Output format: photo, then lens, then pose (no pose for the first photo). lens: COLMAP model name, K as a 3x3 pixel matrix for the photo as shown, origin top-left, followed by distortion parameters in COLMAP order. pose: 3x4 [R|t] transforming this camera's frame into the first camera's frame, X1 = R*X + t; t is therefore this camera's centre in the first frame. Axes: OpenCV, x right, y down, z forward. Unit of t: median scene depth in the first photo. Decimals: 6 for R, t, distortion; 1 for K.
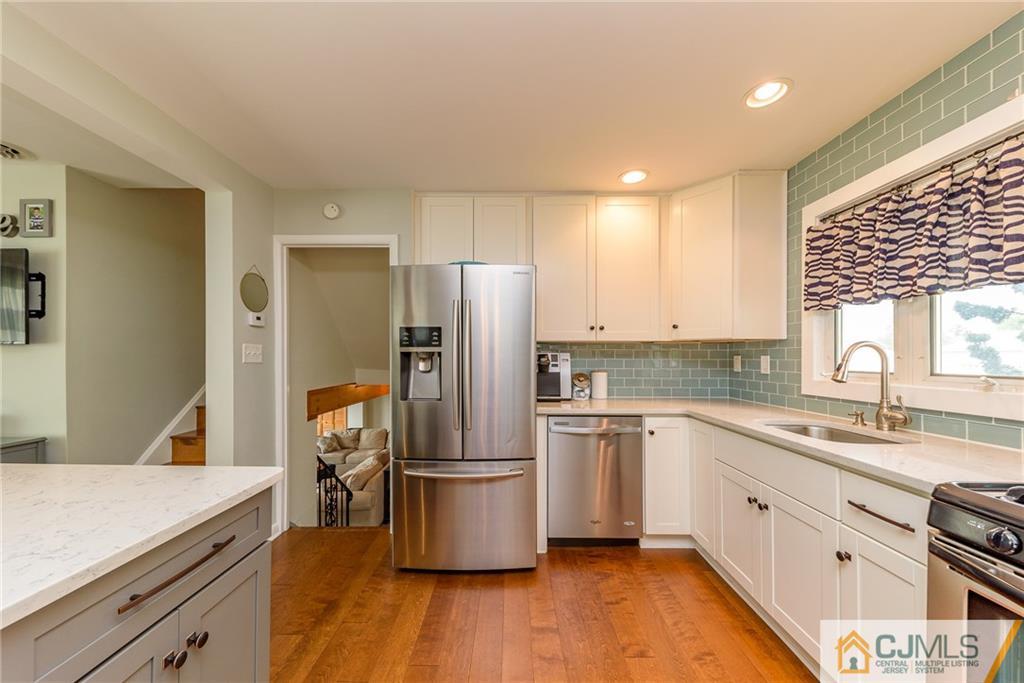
lens RADIAL K [[351.8, 0, 516.3], [0, 351.8, 355.4], [0, 0, 1]] dist [0.000889, 0.000129]
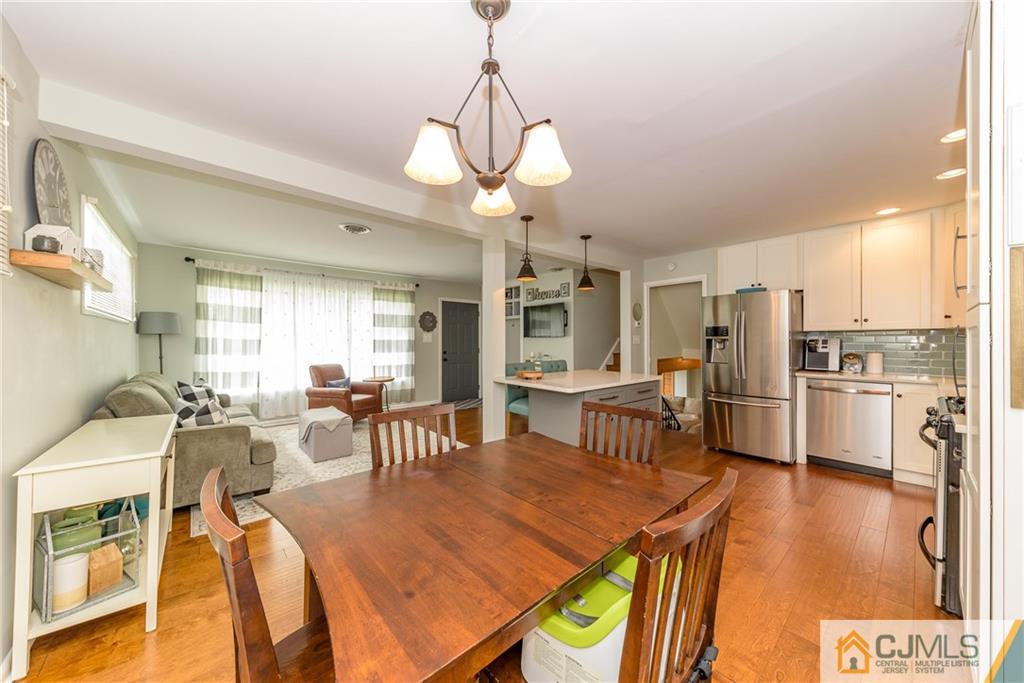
lens RADIAL K [[352.7, 0, 512.0], [0, 352.7, 341.5], [0, 0, 1]] dist [0.000535, 0.000044]
pose [[0.644734, 0.002885, -0.764401, 0.447275], [0.004674, 0.999959, 0.007716, -0.013662], [0.764393, -0.008548, 0.644694, -1.041510]]
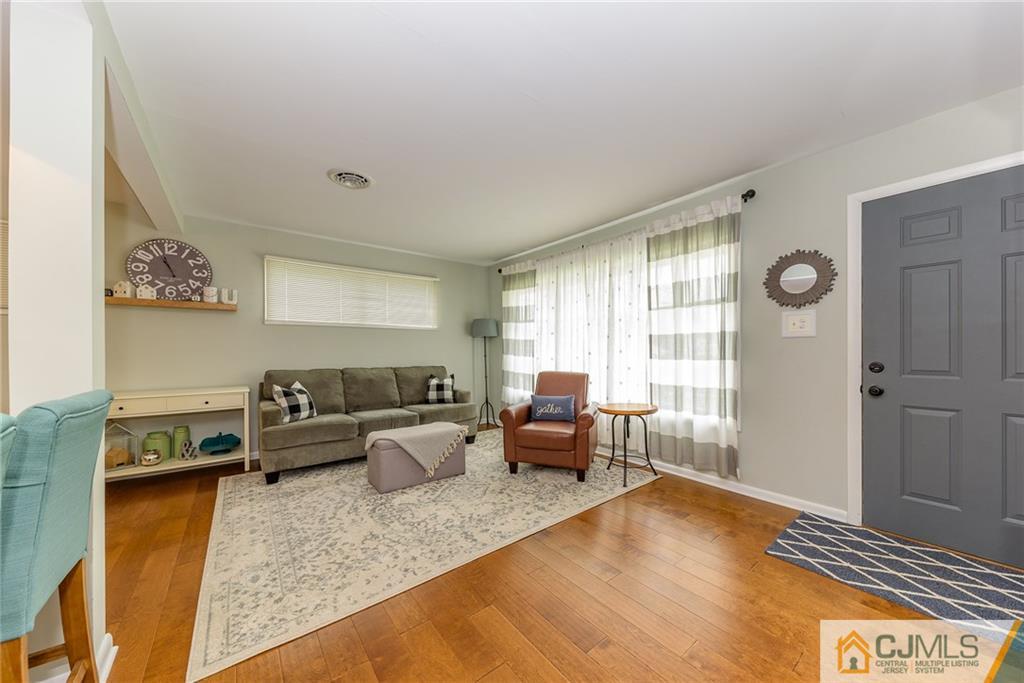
lens RADIAL K [[351.6, 0, 516.9], [0, 351.6, 351.9], [0, 0, 1]] dist [0.010929, -0.000057]
pose [[-0.792443, 0.006816, -0.609908, -1.015969], [0.009577, 0.999953, -0.001269, 0.056829], [0.609871, -0.006847, -0.792471, 0.765169]]
